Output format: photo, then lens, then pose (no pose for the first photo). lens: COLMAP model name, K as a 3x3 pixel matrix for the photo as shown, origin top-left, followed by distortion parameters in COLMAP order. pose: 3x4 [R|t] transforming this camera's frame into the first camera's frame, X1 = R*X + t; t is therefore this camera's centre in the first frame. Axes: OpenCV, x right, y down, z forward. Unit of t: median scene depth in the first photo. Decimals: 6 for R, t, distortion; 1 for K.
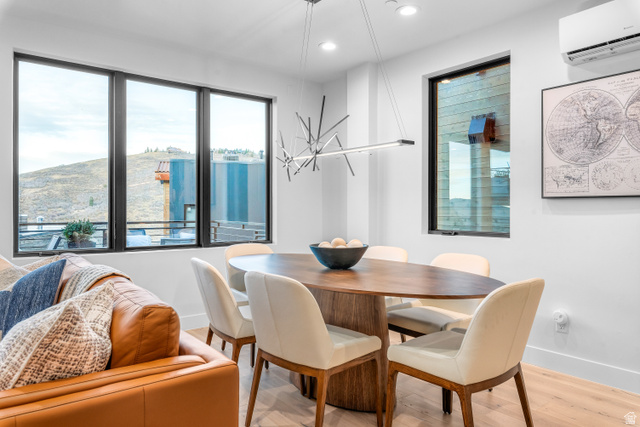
lens RADIAL K [[441.2, 0, 320.5], [0, 441.2, 212.0], [0, 0, 1]] dist [-0.002277, 0.000204]
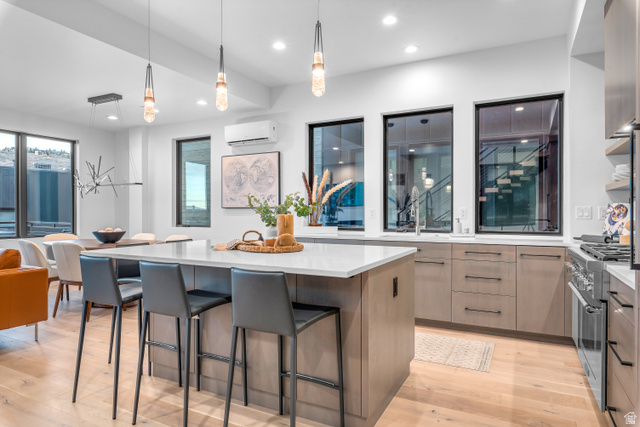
lens RADIAL K [[389.2, 0, 319.0], [0, 389.2, 214.2], [0, 0, 1]] dist [0.001237, 0.000291]
pose [[0.914302, -0.000659, 0.405033, 0.160152], [0.001383, 0.999998, -0.001496, 0.001411], [-0.405031, 0.001928, 0.914301, -0.811551]]
